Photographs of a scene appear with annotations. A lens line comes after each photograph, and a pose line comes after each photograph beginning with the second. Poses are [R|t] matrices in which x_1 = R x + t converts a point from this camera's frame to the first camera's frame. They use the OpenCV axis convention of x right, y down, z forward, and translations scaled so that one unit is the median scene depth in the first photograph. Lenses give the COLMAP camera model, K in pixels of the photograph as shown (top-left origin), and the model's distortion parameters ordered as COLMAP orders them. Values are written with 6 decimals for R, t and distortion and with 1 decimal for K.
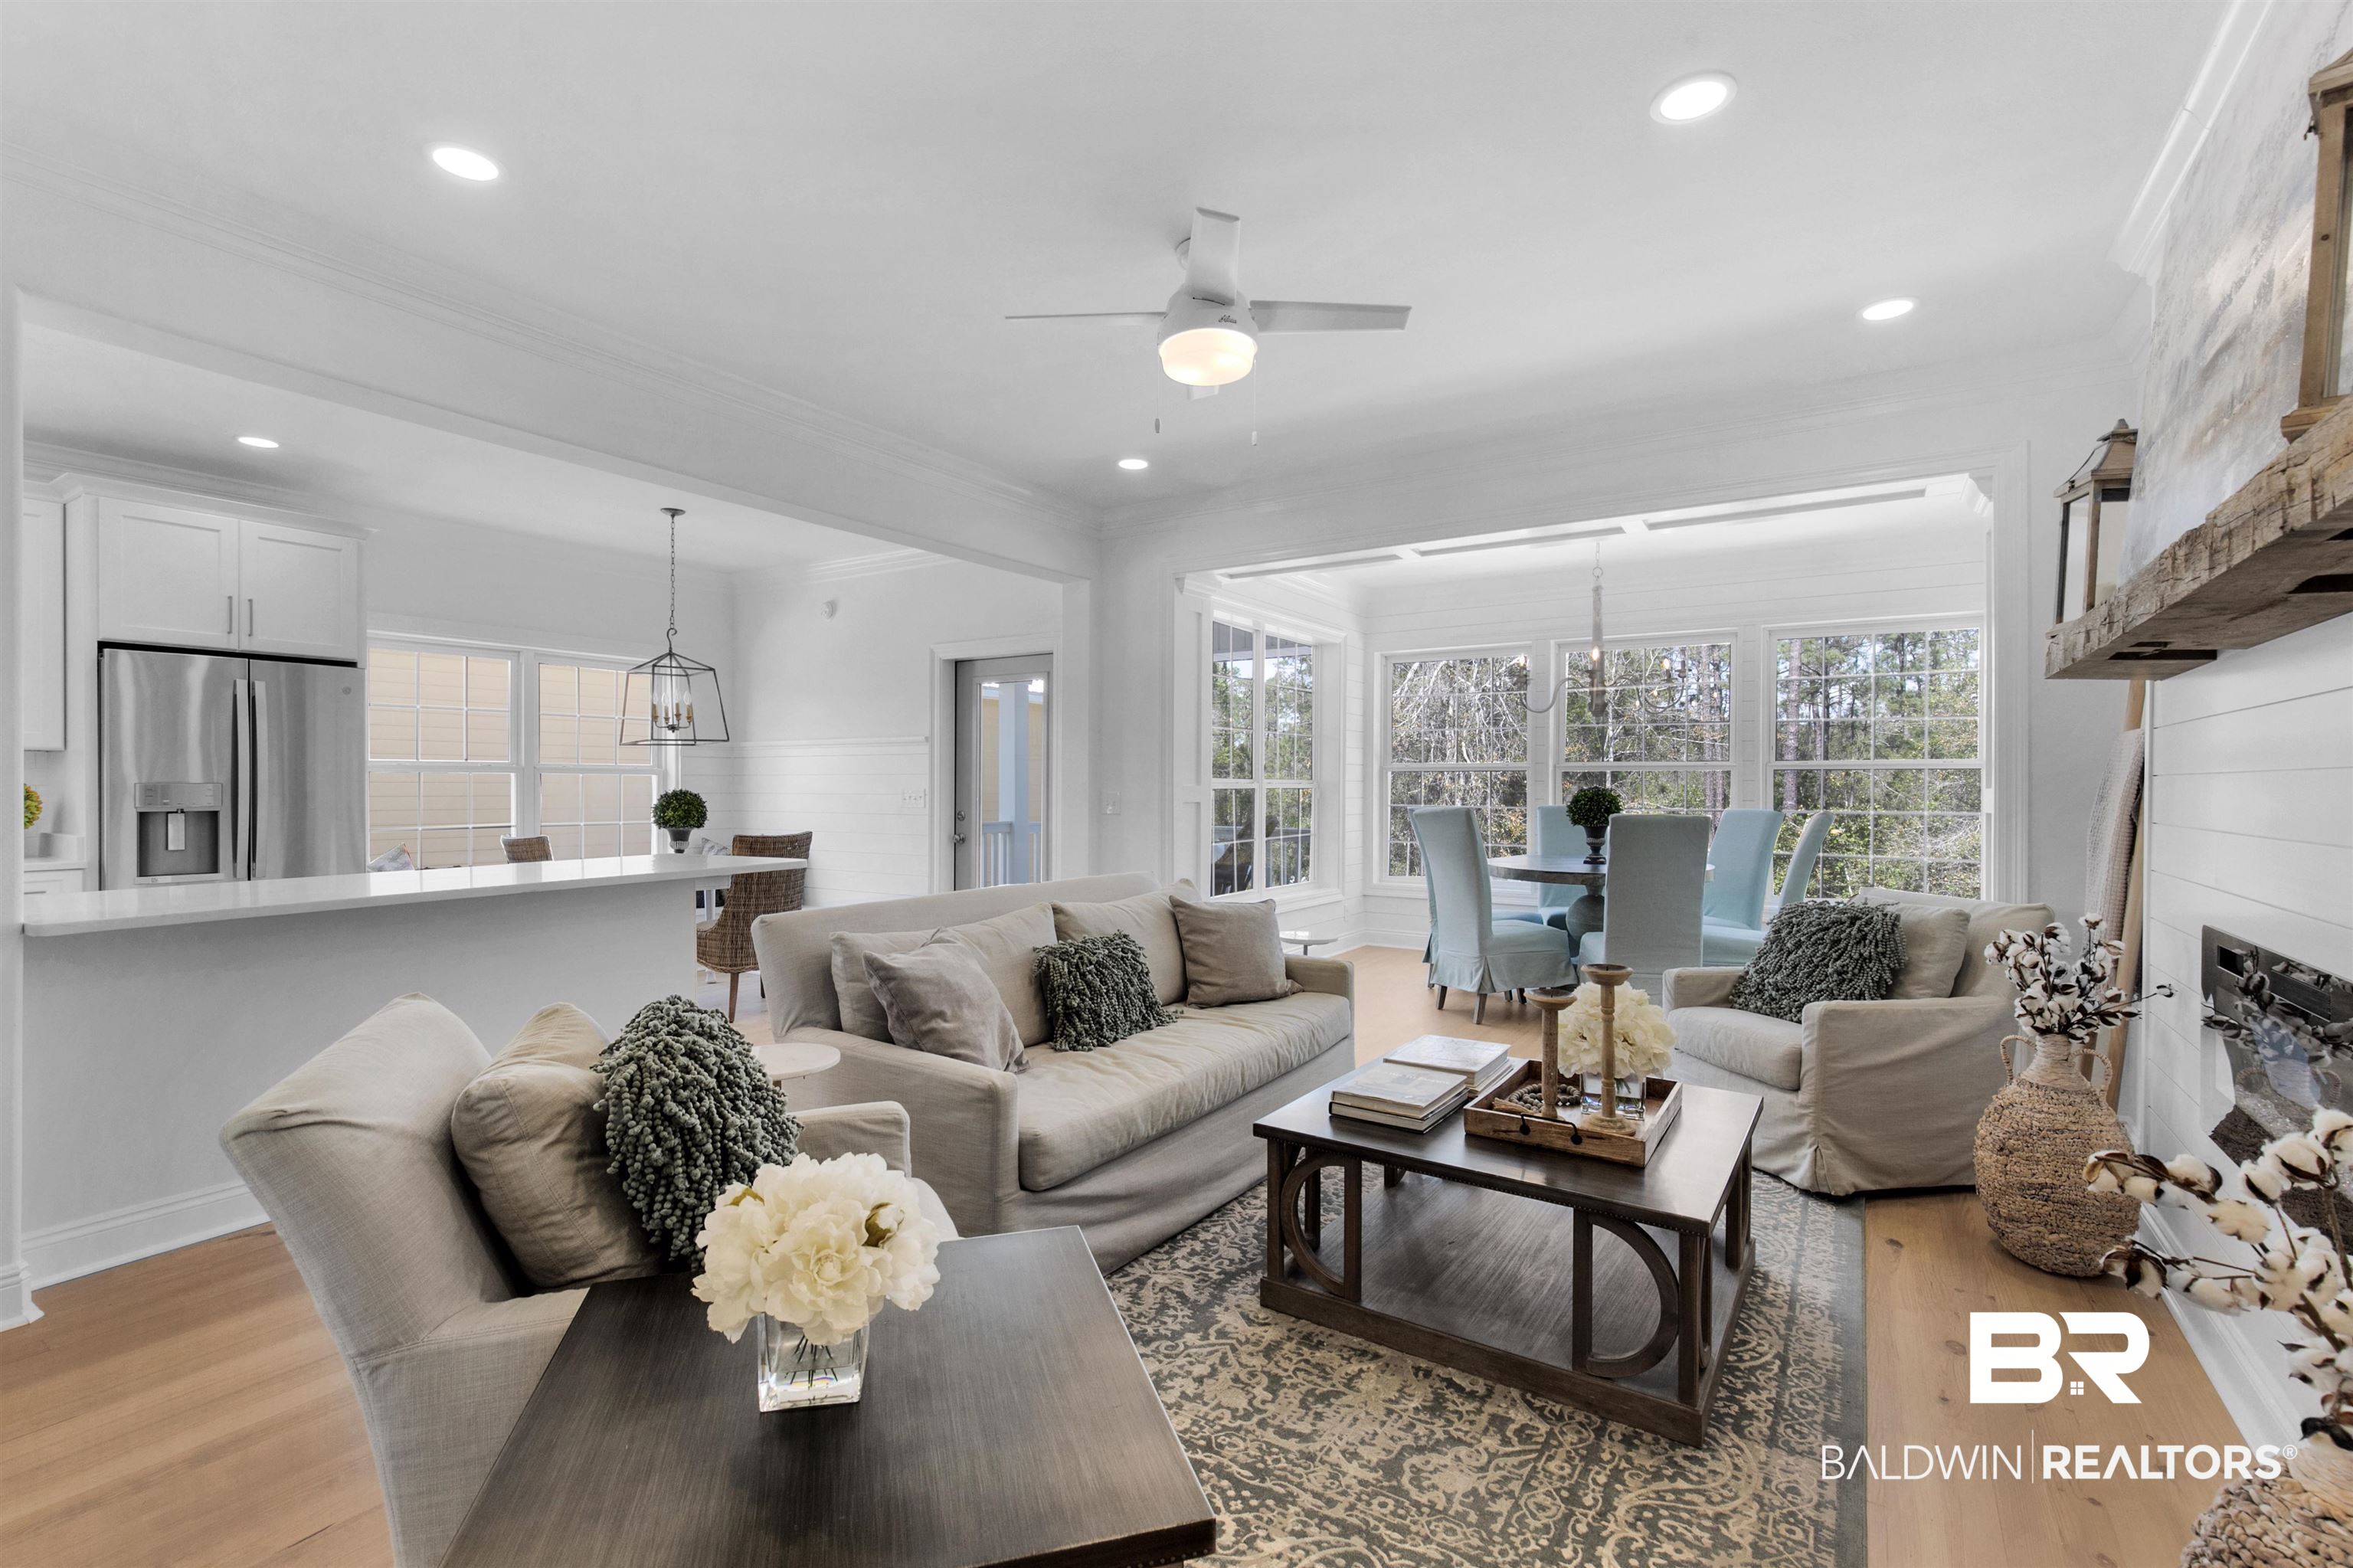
lens RADIAL K [[1063.2, 0, 1186.1], [0, 1063.2, 784.6], [0, 0, 1]] dist [0.007439, -0.000104]
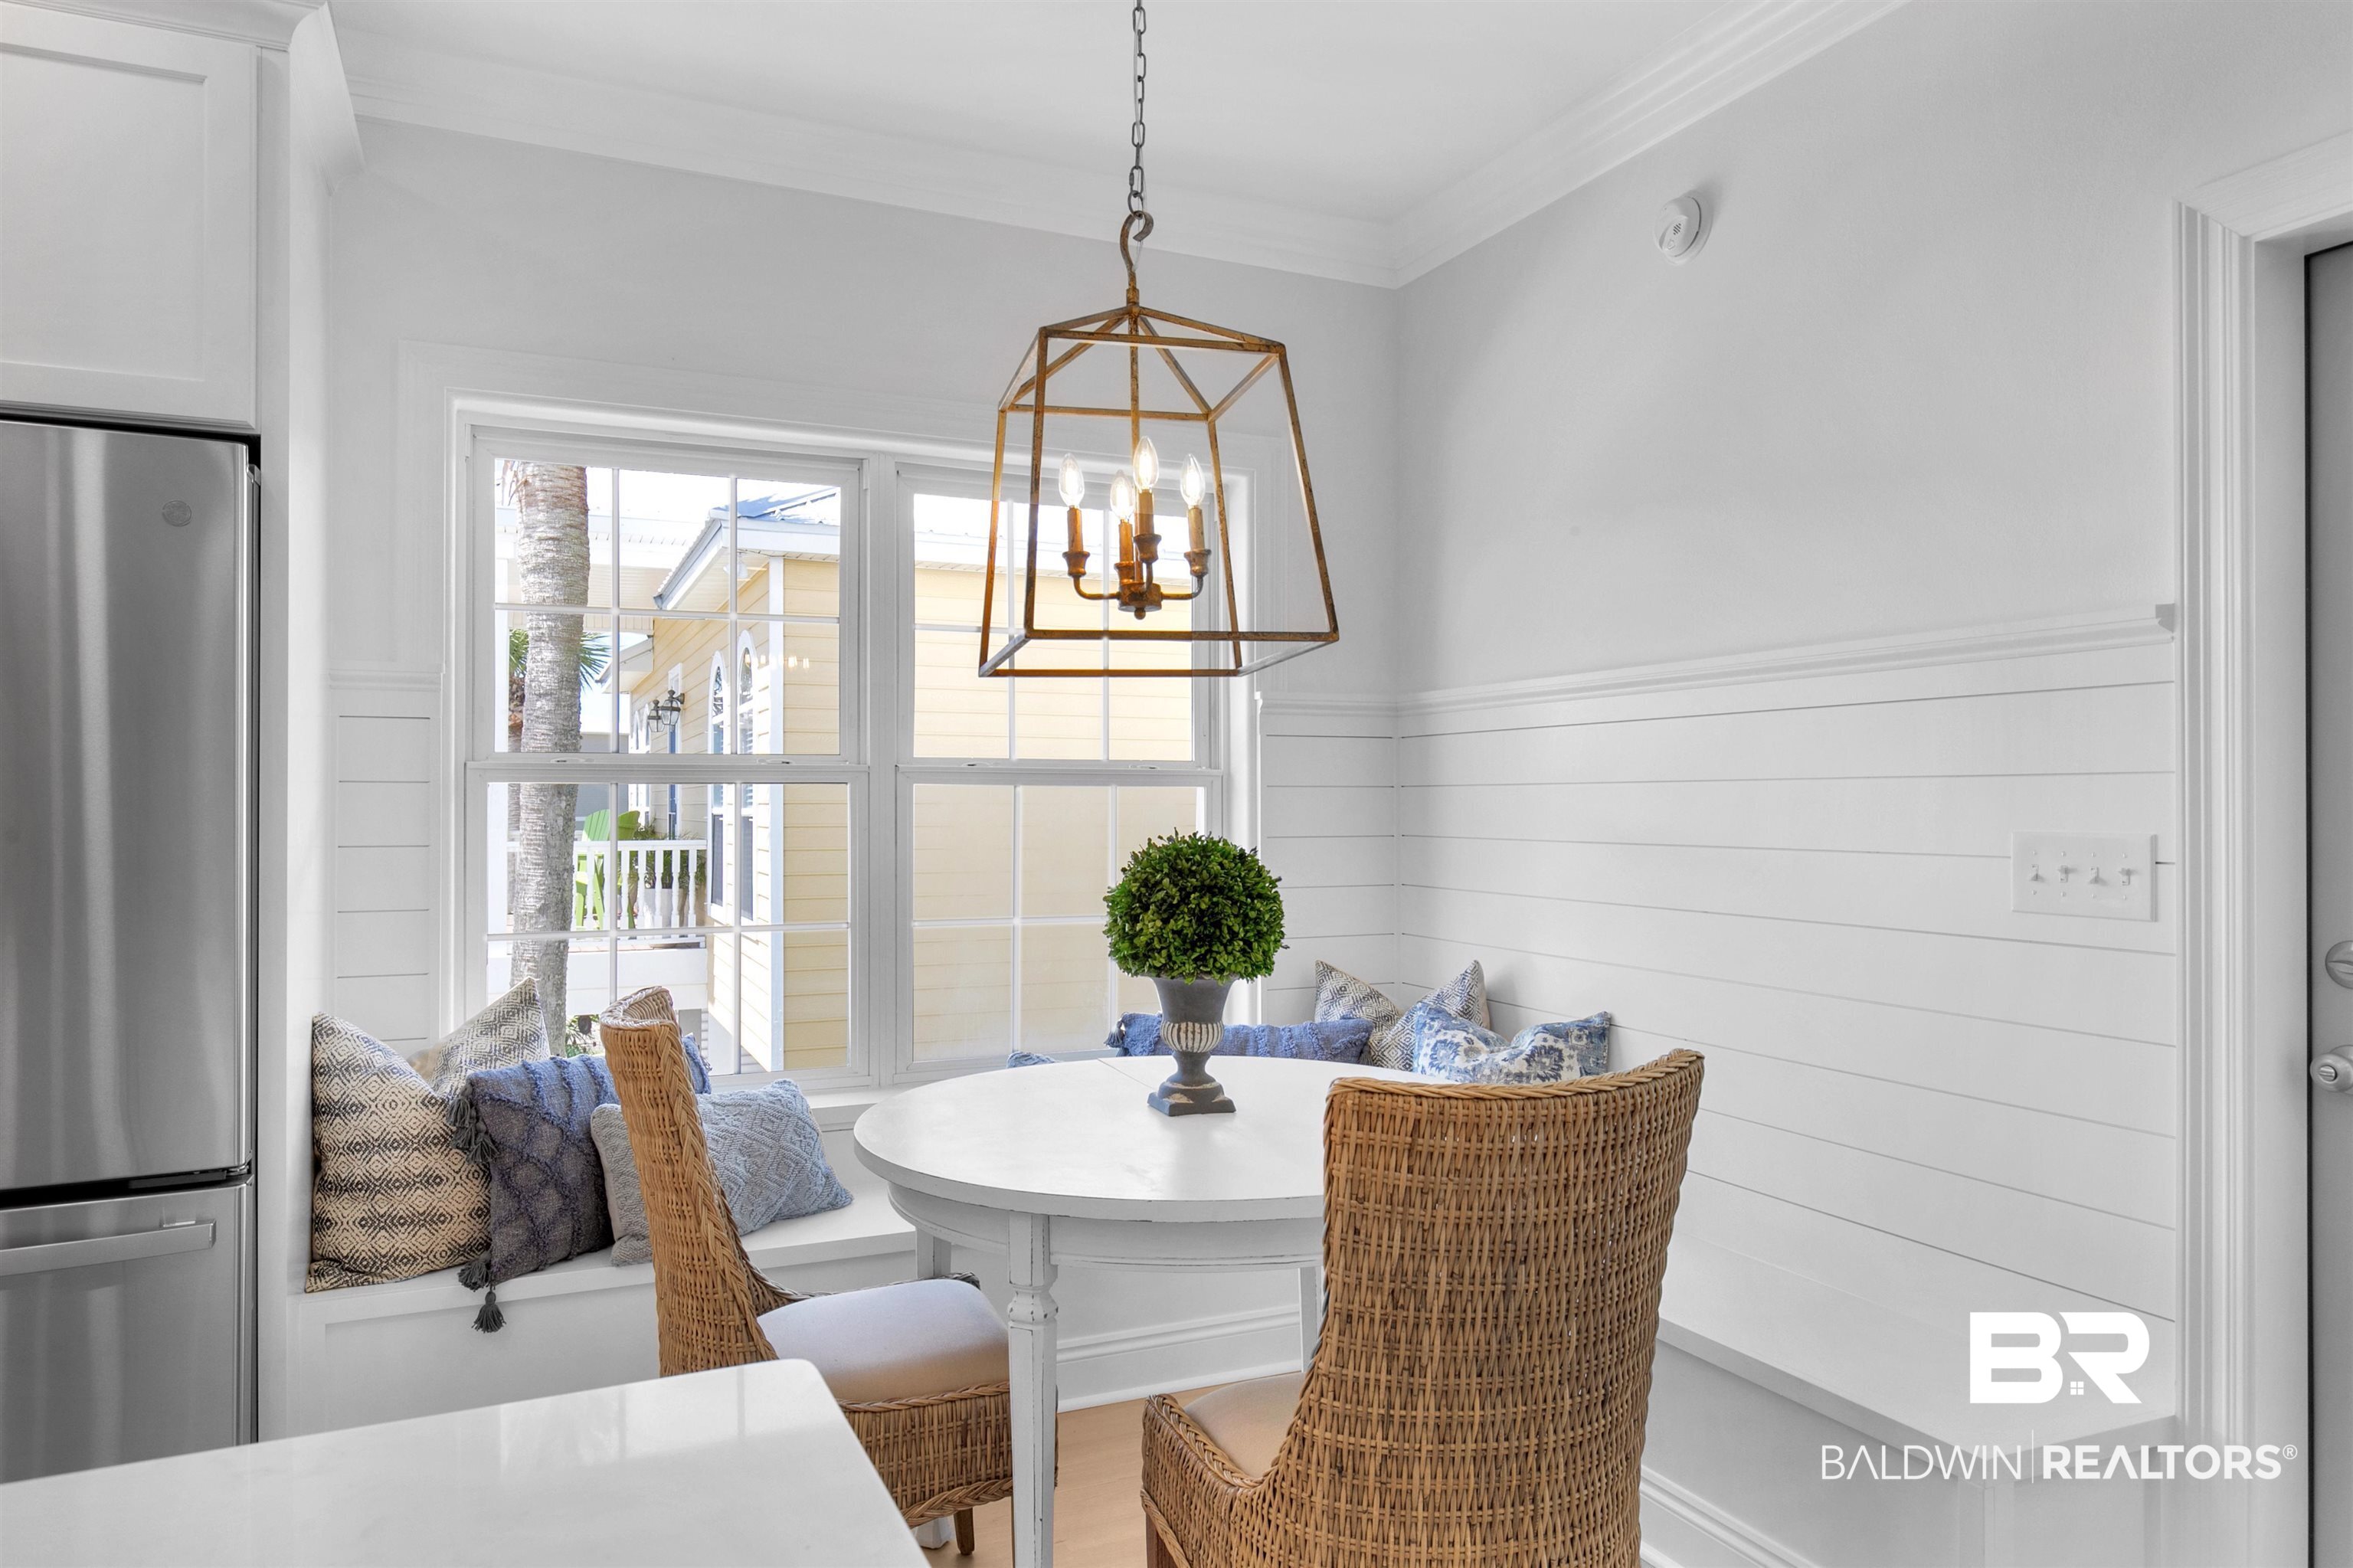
lens RADIAL K [[1441.7, 0, 1176.5], [0, 1441.7, 784.0], [0, 0, 1]] dist [-0.002325, -0.000757]
pose [[0.826484, -0.011176, -0.562850, -0.264939], [0.001545, 0.999844, -0.017585, -0.002444], [0.562959, 0.013664, 0.826372, 0.683282]]
